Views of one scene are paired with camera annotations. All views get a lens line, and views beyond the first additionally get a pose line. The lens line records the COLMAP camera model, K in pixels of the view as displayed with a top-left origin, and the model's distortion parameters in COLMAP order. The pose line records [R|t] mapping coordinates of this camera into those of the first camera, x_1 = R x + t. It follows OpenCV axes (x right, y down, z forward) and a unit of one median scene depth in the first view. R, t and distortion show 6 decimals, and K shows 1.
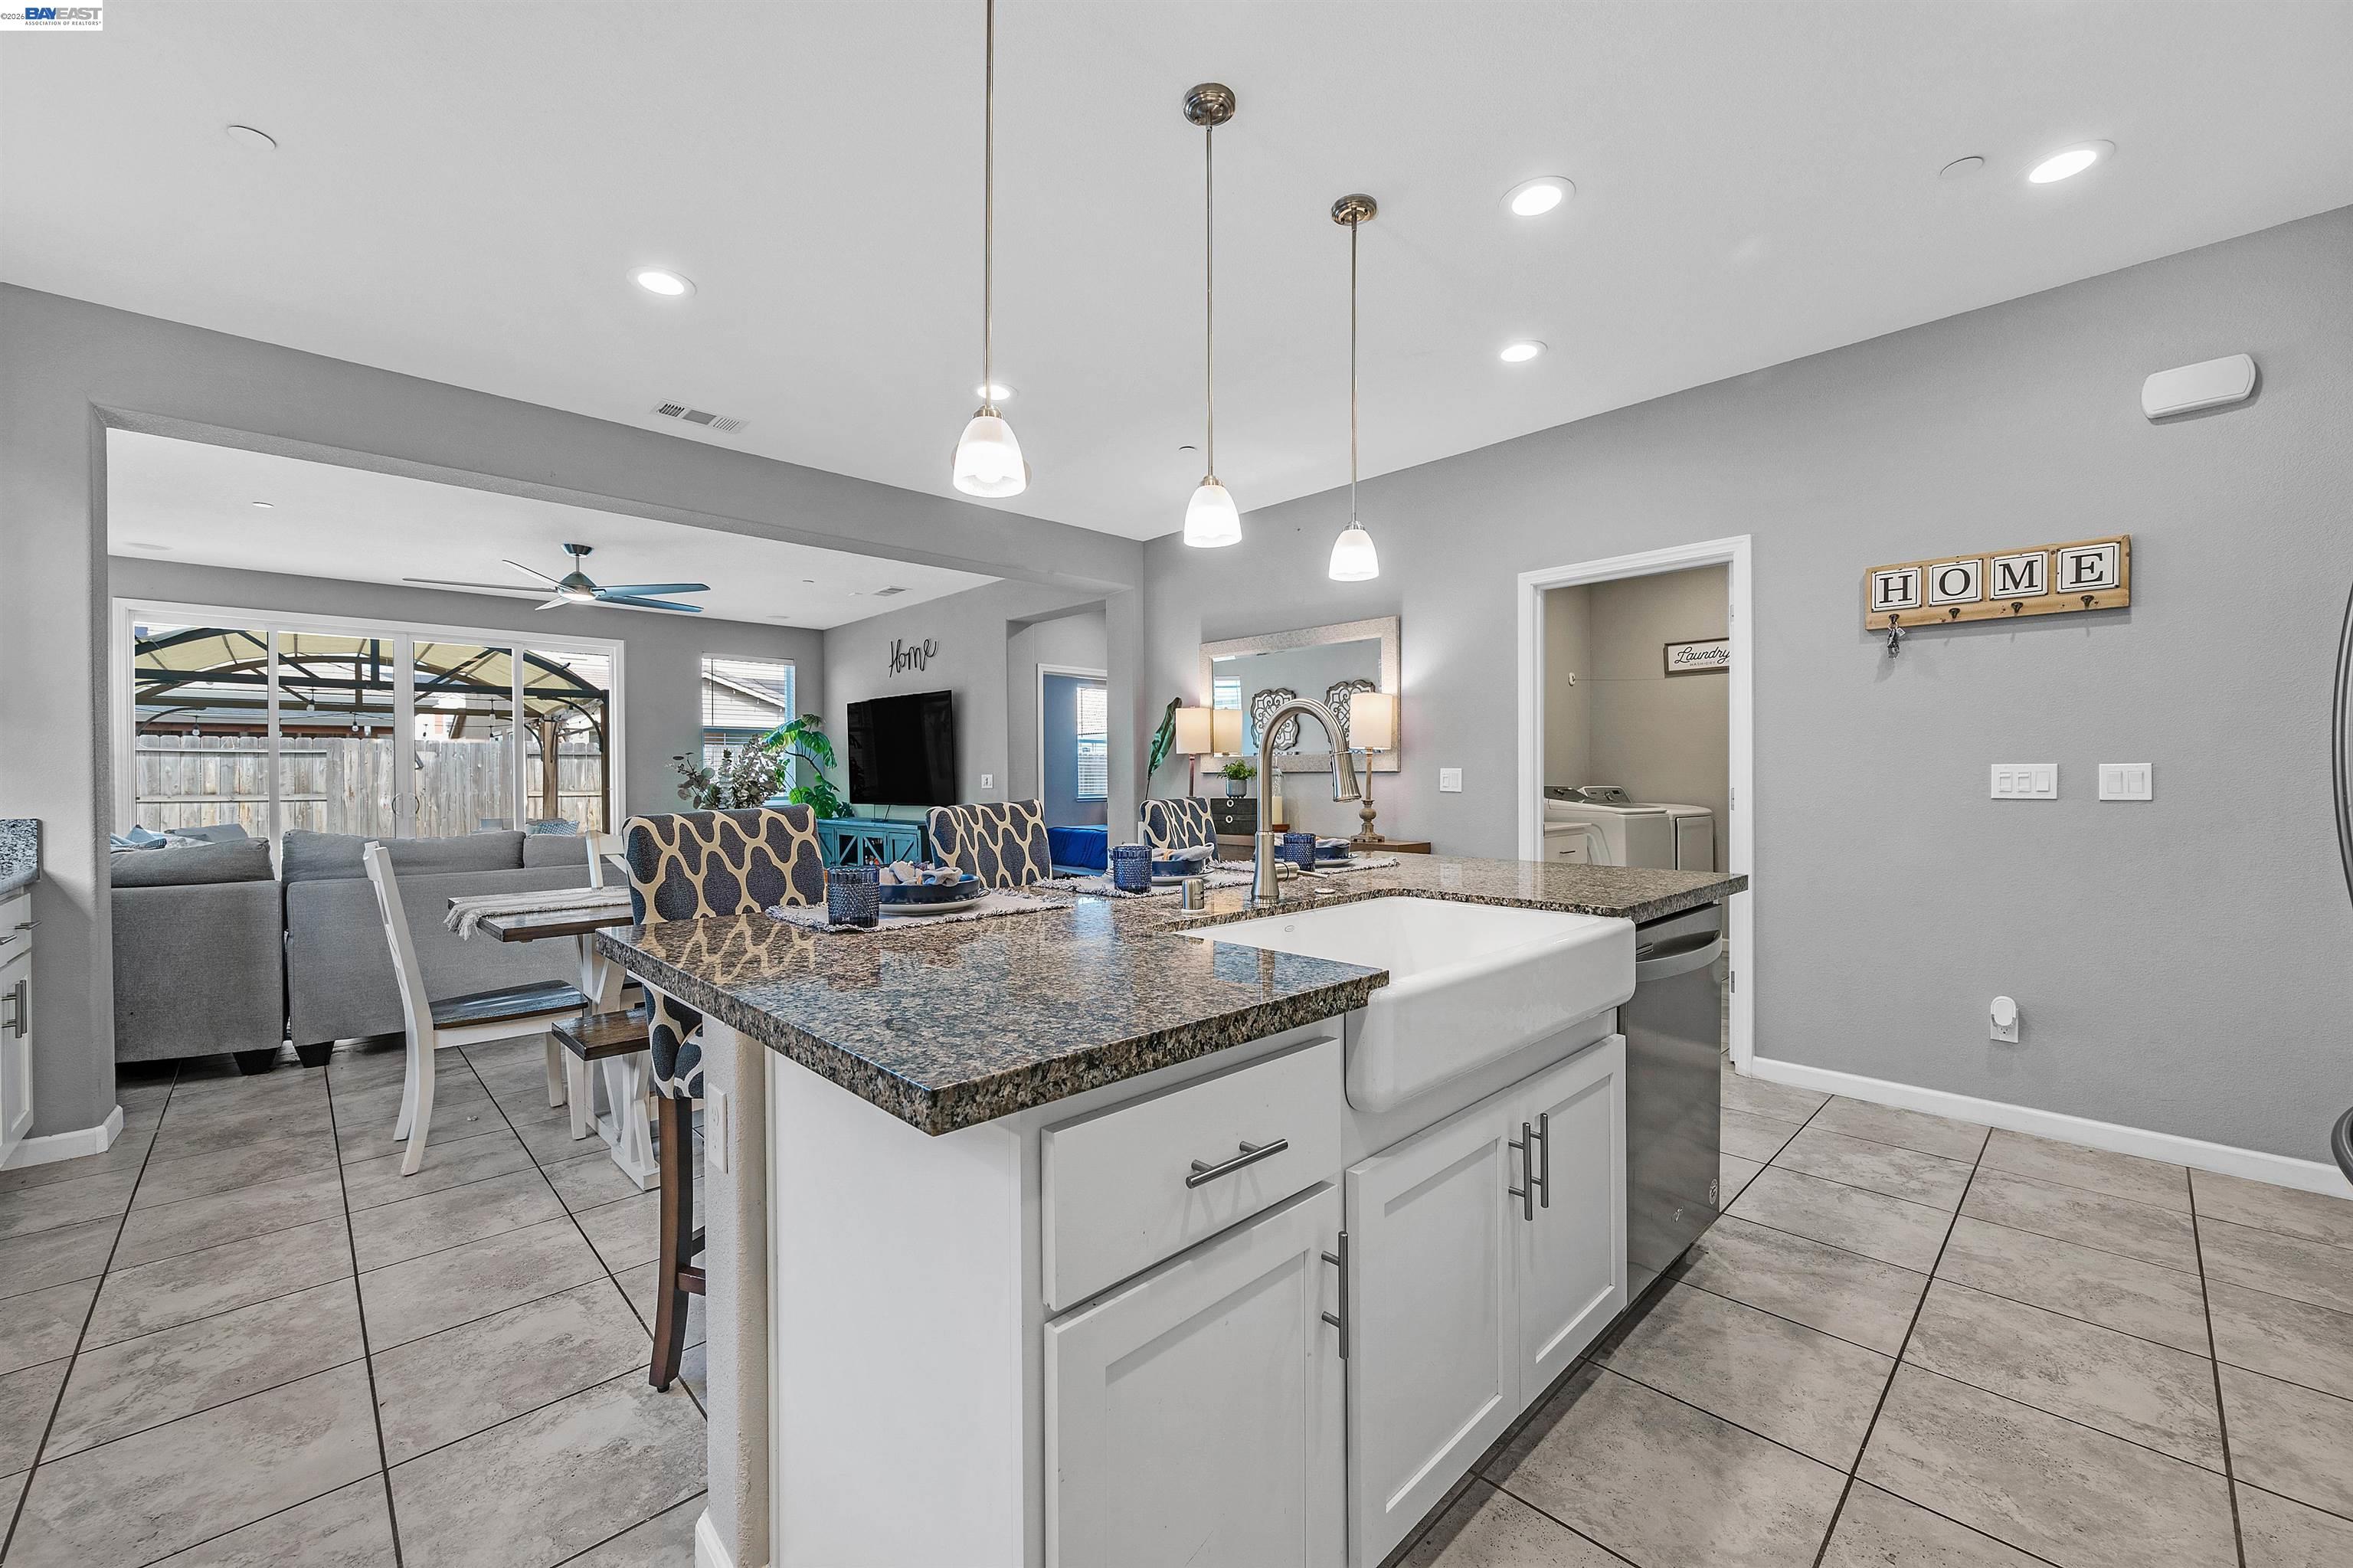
lens RADIAL K [[924.8, 0, 1169.0], [0, 924.8, 789.1], [0, 0, 1]] dist [-0.001067, -0.000441]
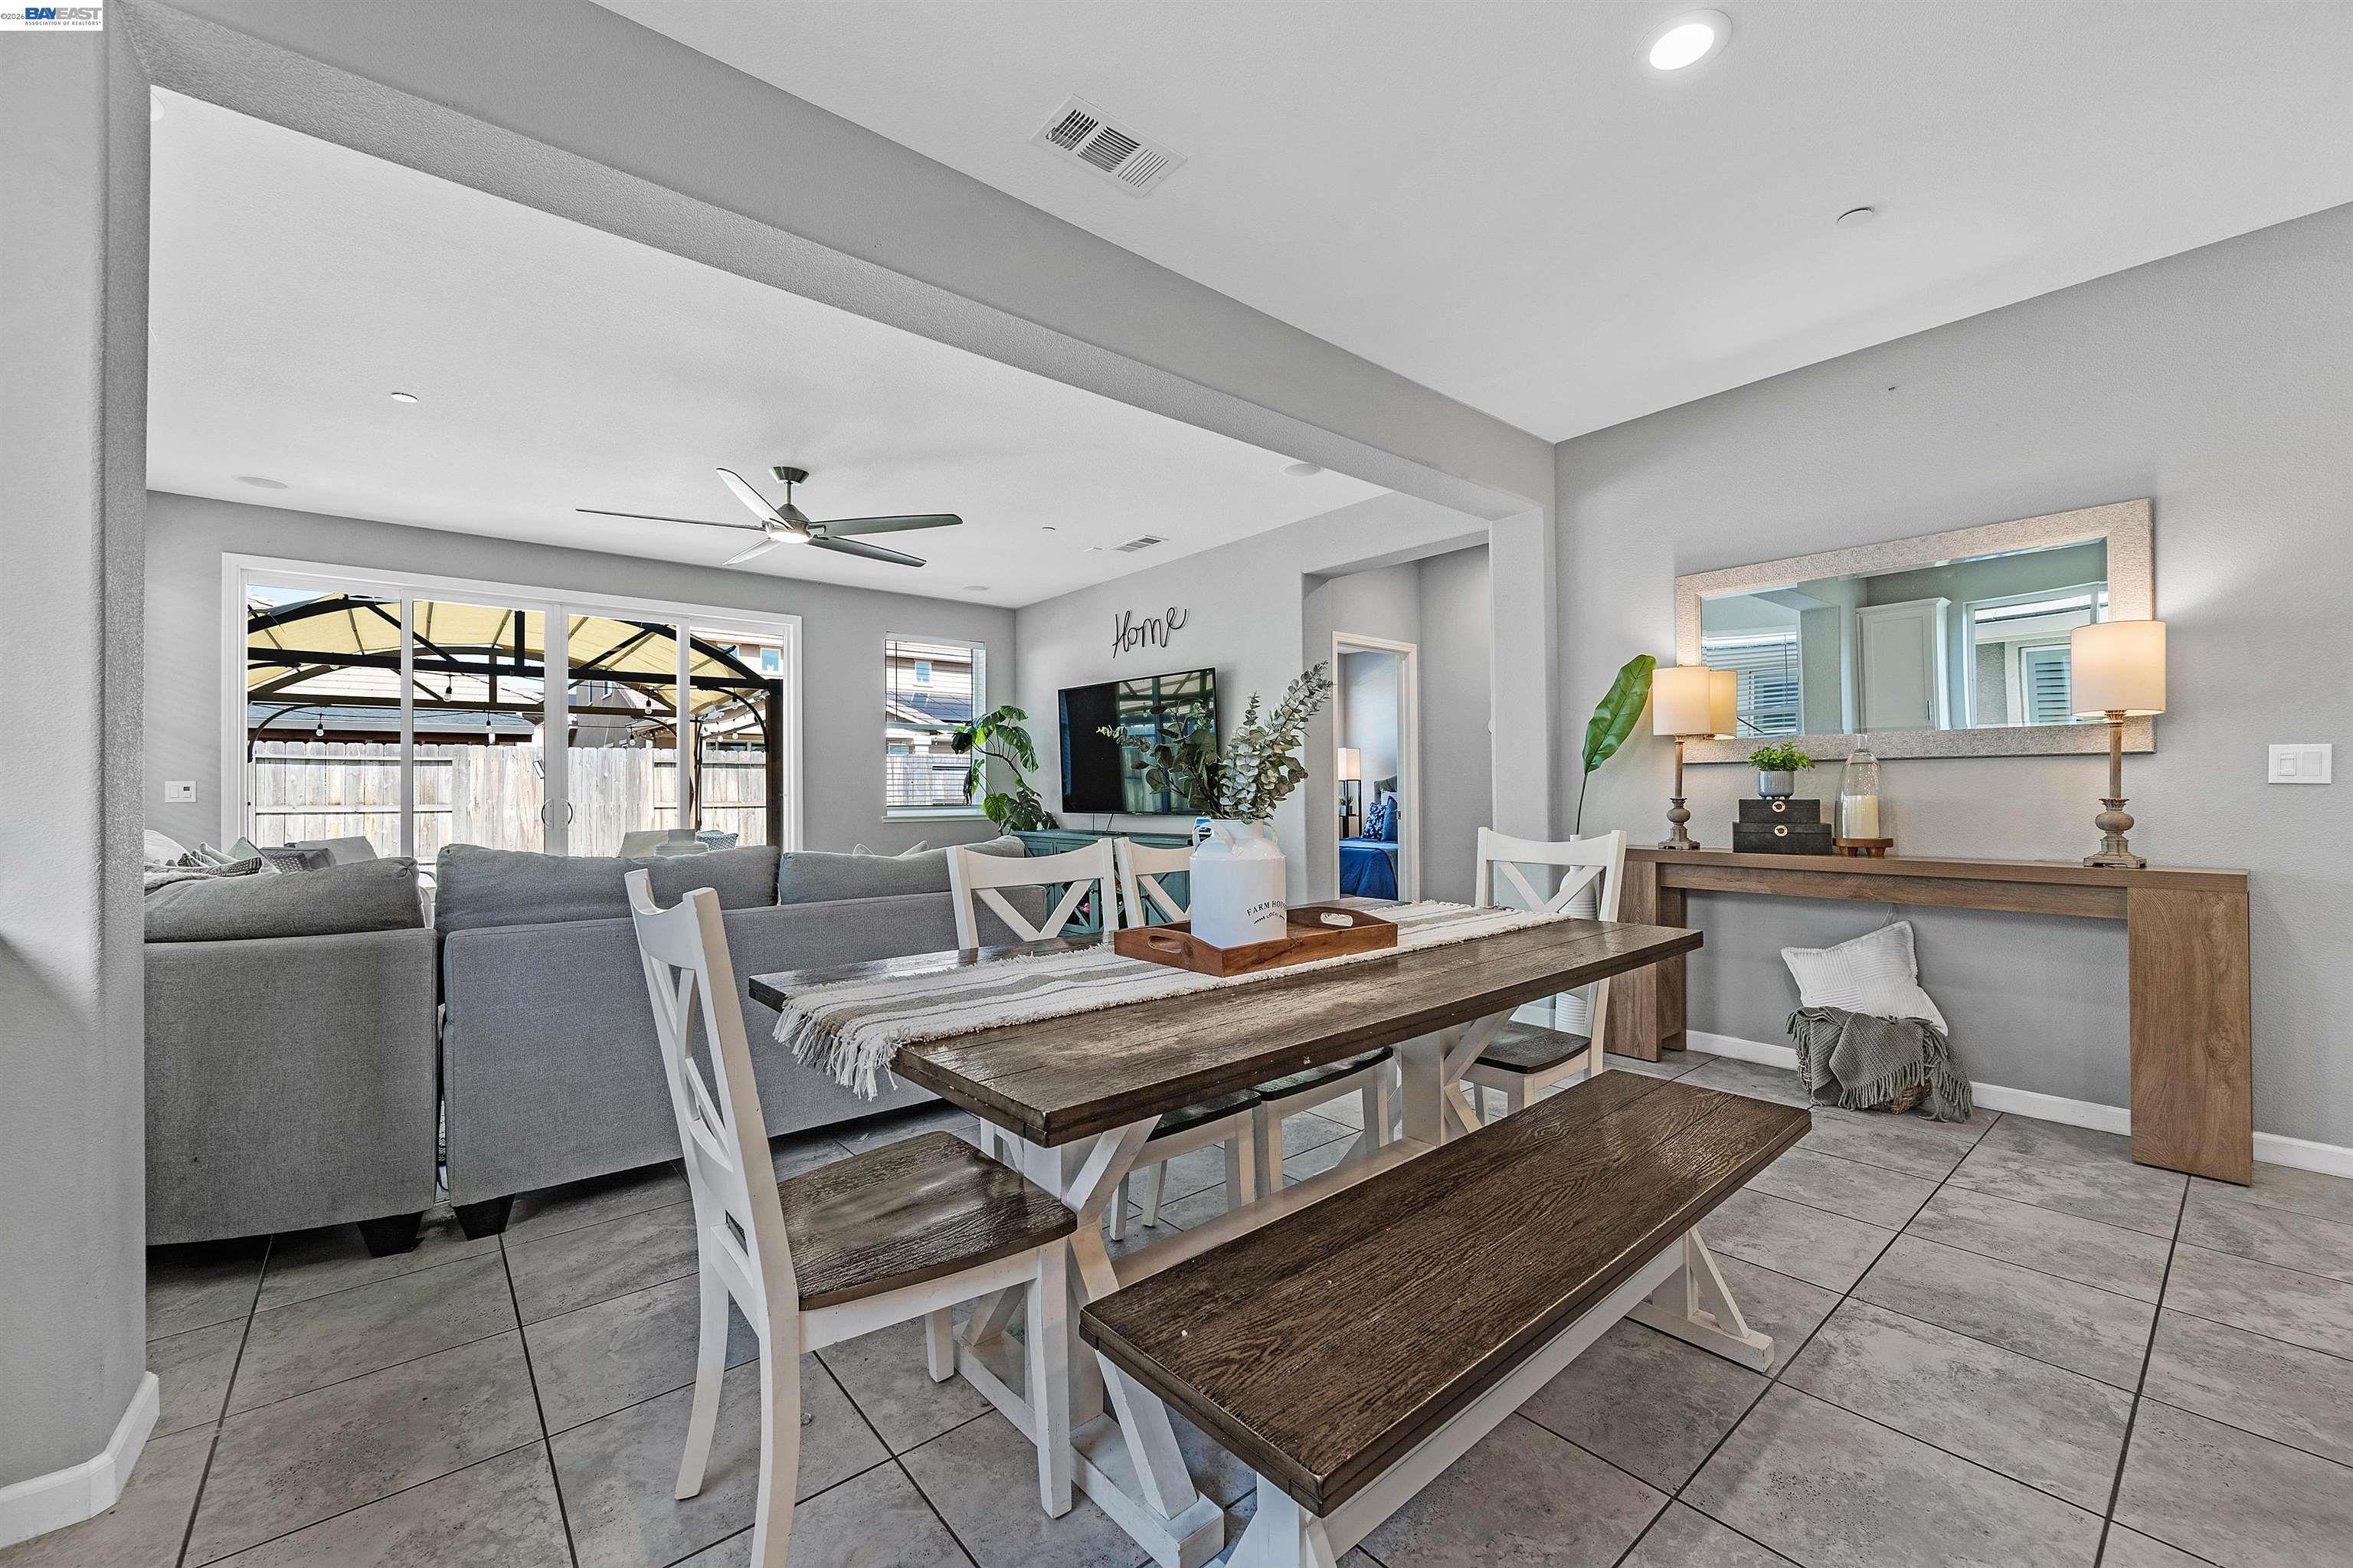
lens RADIAL K [[924.8, 0, 1175.4], [0, 924.8, 790.5], [0, 0, 1]] dist [-0.001067, -0.000441]
pose [[0.997738, -0.002035, -0.067198, -0.198963], [0.001087, 0.999899, -0.014145, 0.008049], [0.067220, 0.014040, 0.997639, 0.194771]]
